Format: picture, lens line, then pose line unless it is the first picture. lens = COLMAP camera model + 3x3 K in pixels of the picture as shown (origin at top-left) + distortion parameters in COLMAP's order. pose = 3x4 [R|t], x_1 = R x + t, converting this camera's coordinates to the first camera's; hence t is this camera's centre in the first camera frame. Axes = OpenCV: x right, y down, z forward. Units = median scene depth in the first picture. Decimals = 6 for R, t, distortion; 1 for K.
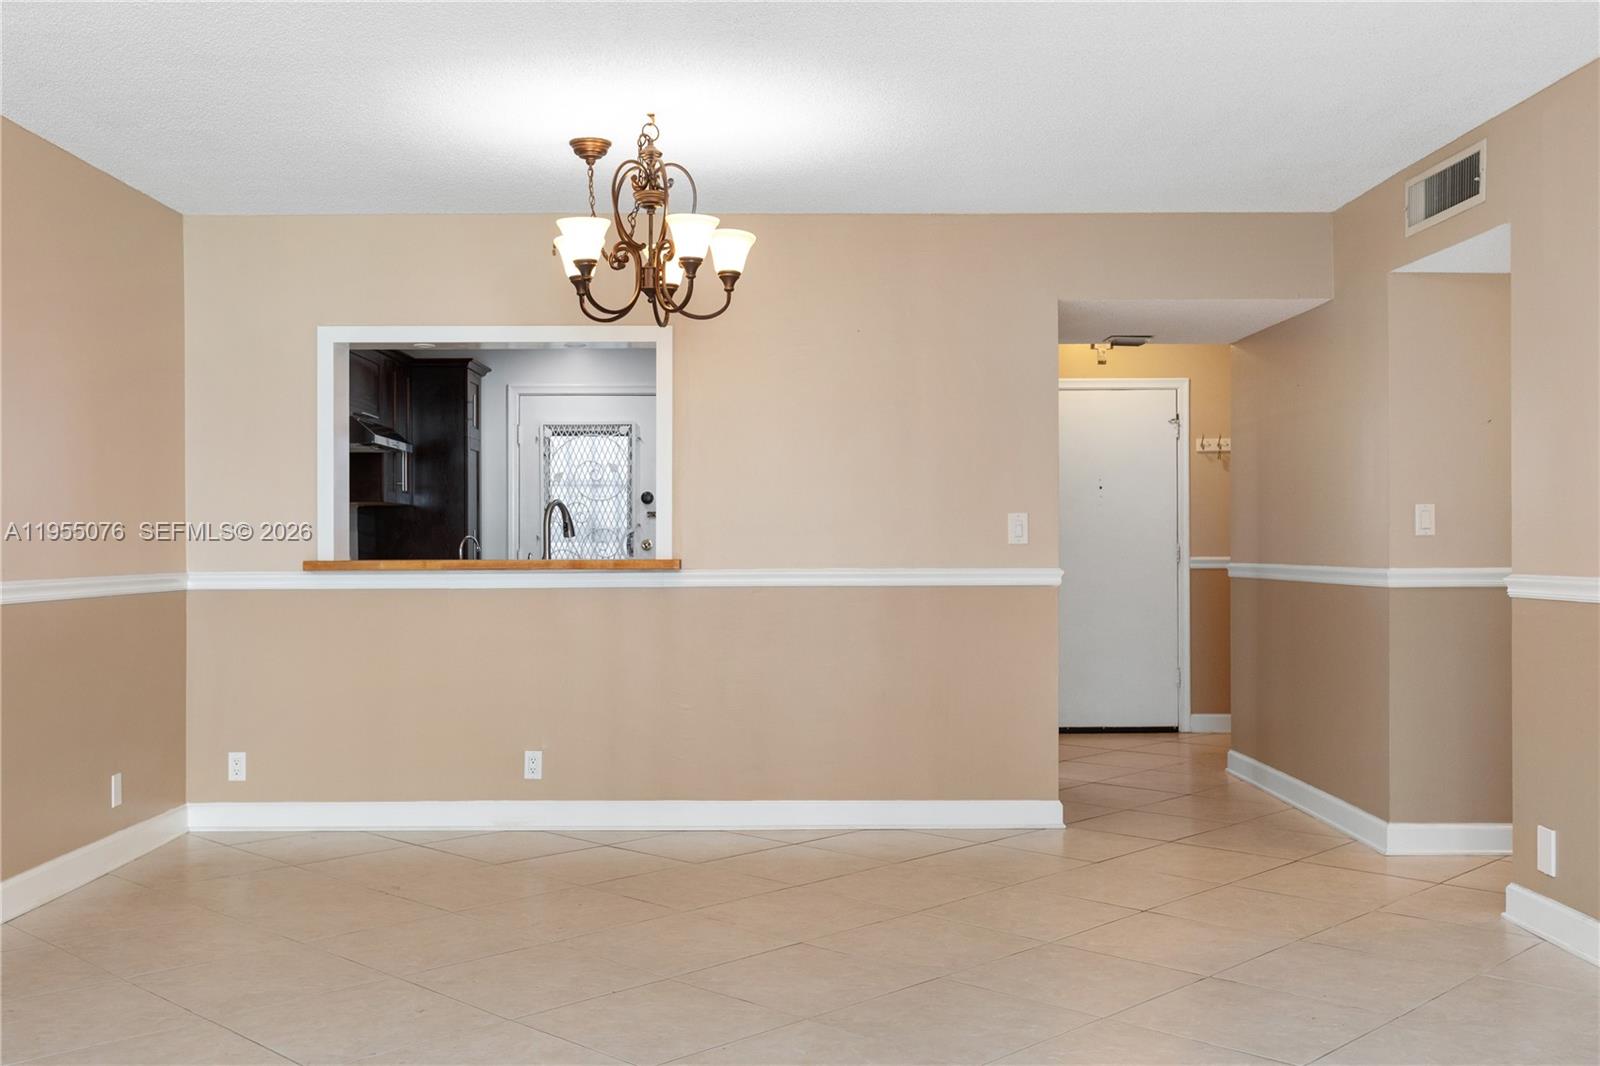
lens RADIAL K [[1720.3, 0, 799.7], [0, 1720.3, 532.4], [0, 0, 1]] dist [-0.014475, 0.000000]
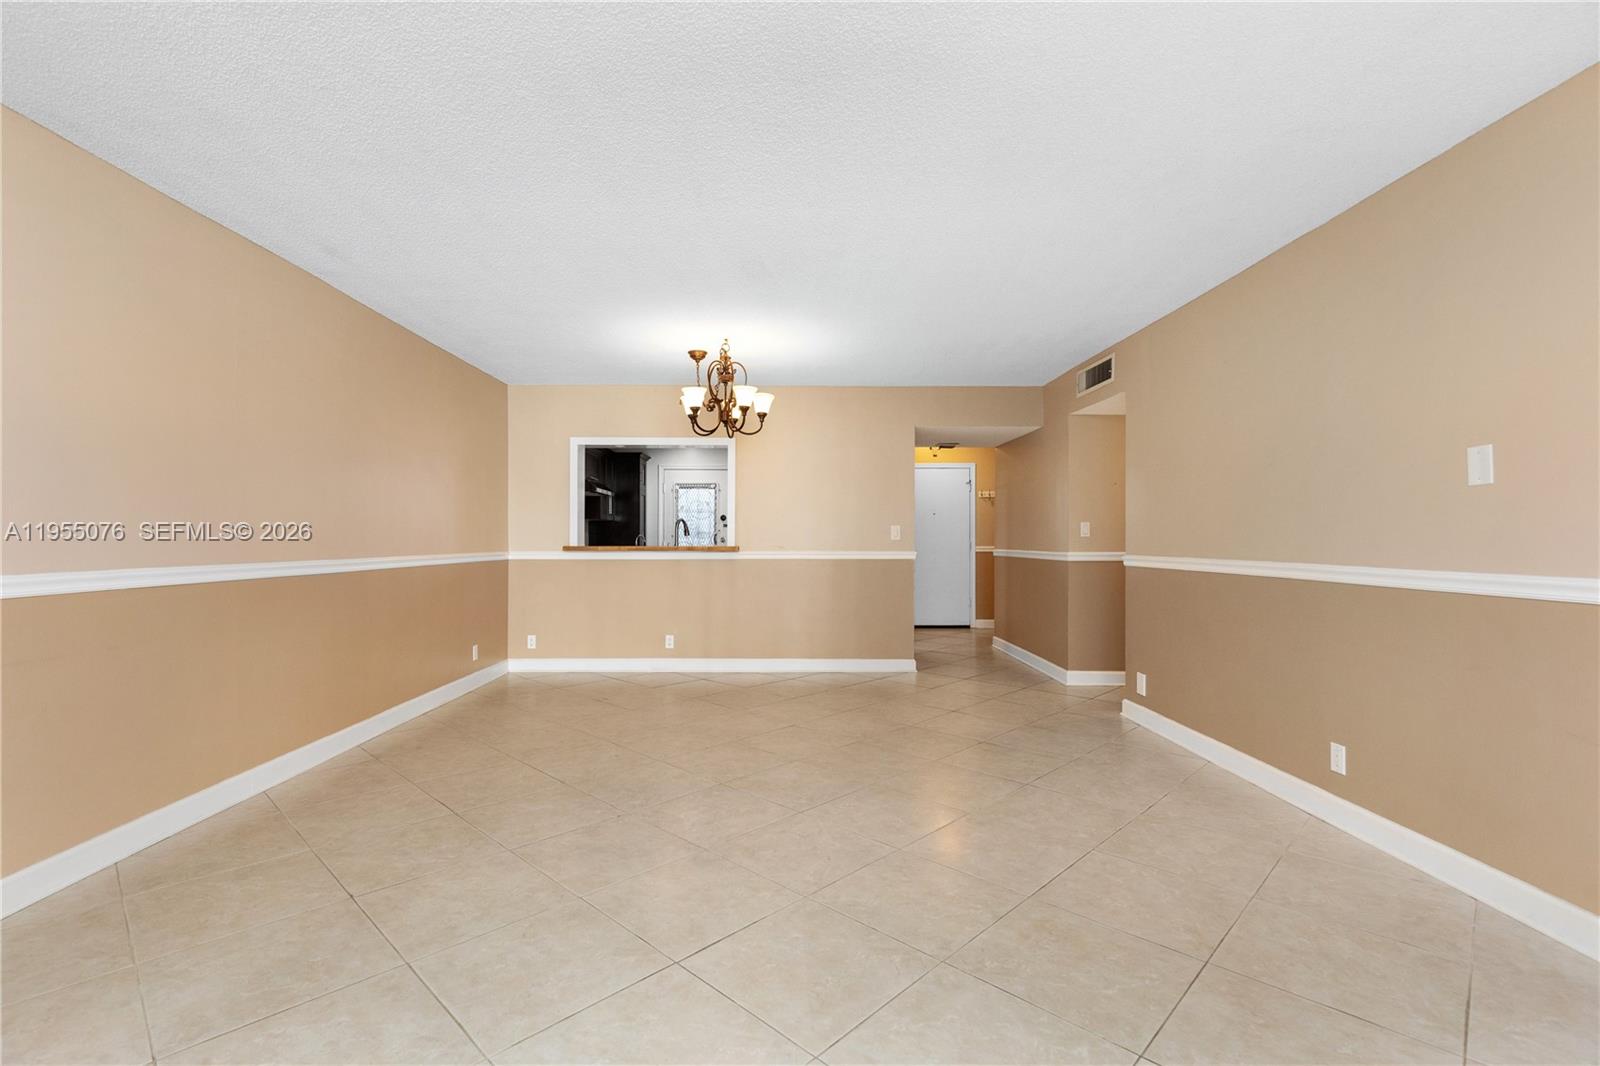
lens RADIAL K [[718.4, 0, 799.4], [0, 718.4, 534.4], [0, 0, 1]] dist [0.007120, -0.002803]
pose [[0.999951, 0.004770, 0.008687, -0.001222], [-0.004770, 0.999989, -0.000071, 0.000471], [-0.008688, 0.000029, 0.999962, 0.101303]]
